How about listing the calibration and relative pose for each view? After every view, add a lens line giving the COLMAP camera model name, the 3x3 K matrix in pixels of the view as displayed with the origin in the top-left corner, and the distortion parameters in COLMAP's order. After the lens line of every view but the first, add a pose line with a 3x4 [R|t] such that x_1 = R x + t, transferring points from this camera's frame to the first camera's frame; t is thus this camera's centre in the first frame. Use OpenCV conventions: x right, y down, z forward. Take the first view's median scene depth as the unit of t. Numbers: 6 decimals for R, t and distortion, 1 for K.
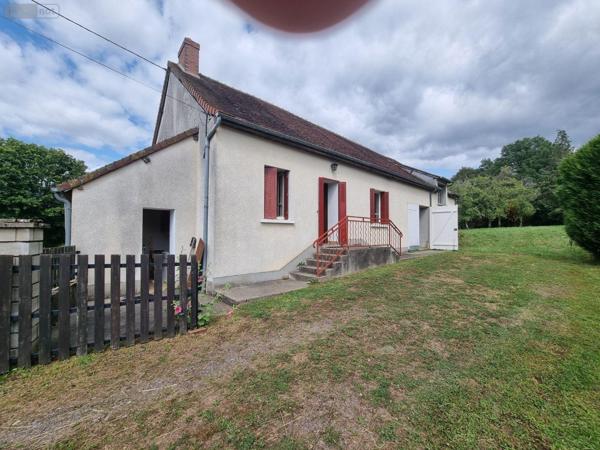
lens RADIAL K [[240.9, 0, 298.6], [0, 240.9, 225.6], [0, 0, 1]] dist [-0.003084, -0.000195]
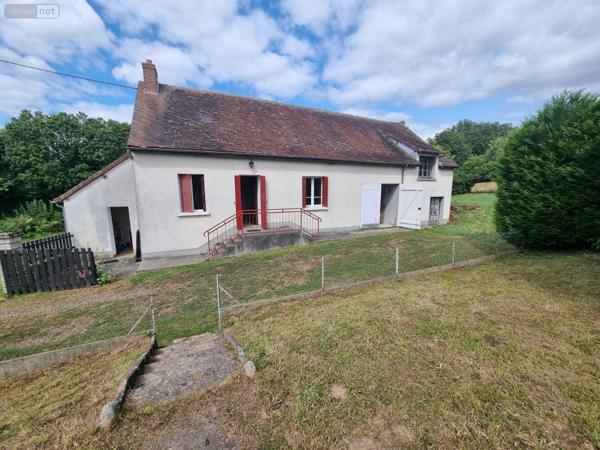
lens RADIAL K [[240.9, 0, 302.2], [0, 240.9, 226.9], [0, 0, 1]] dist [-0.003084, -0.000195]
pose [[0.959178, 0.043023, -0.279511, 0.943307], [0.012440, 0.980984, 0.193687, -0.215130], [0.282529, -0.189258, 0.940404, -0.145154]]
